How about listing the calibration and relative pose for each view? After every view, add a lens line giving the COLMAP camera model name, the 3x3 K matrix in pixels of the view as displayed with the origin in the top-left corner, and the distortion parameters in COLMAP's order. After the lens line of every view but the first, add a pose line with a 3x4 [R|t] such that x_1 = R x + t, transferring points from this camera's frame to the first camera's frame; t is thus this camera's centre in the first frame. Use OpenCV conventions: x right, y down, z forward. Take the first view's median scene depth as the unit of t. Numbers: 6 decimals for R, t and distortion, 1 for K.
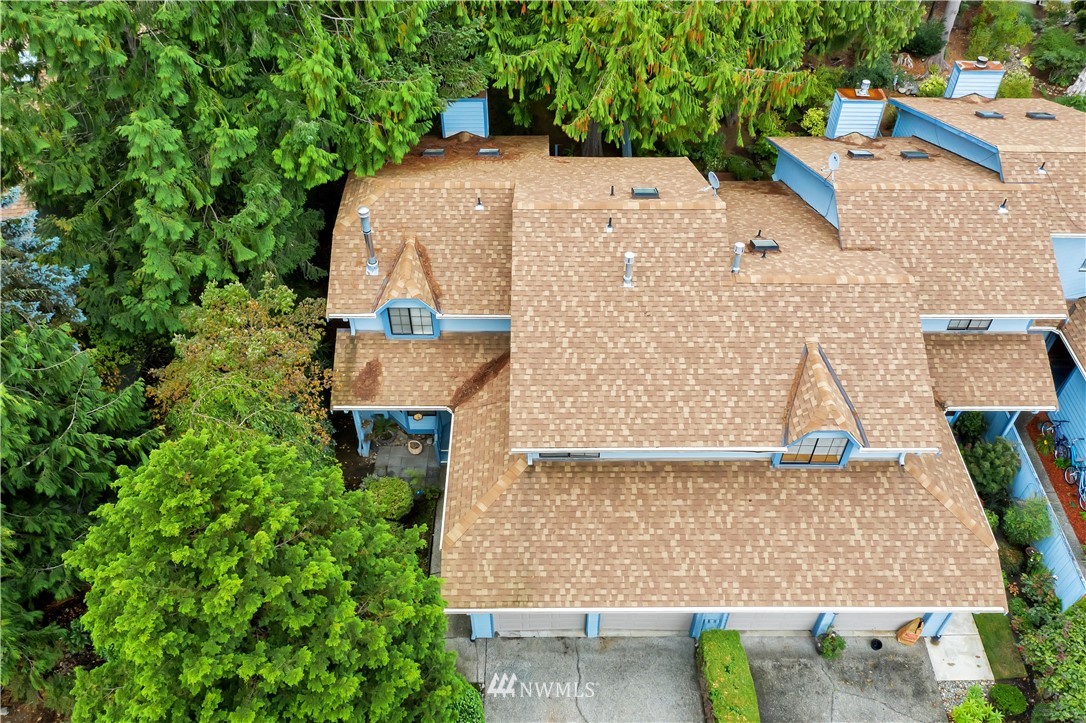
lens RADIAL K [[864.4, 0, 555.9], [0, 864.4, 386.9], [0, 0, 1]] dist [-0.004826, -0.003506]
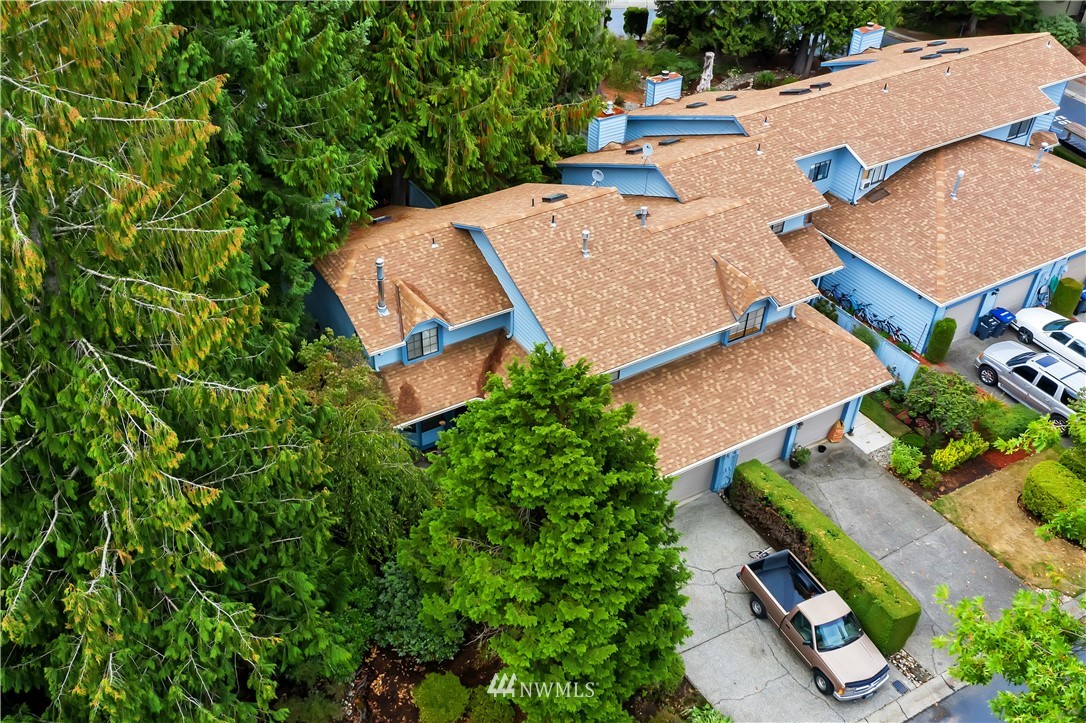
lens RADIAL K [[864.4, 0, 542.7], [0, 864.4, 361.1], [0, 0, 1]] dist [-0.004826, -0.003506]
pose [[0.883005, -0.321236, 0.342213, -0.462689], [0.362715, 0.929759, -0.063138, 0.089977], [-0.297893, 0.179877, 0.937499, -0.206717]]
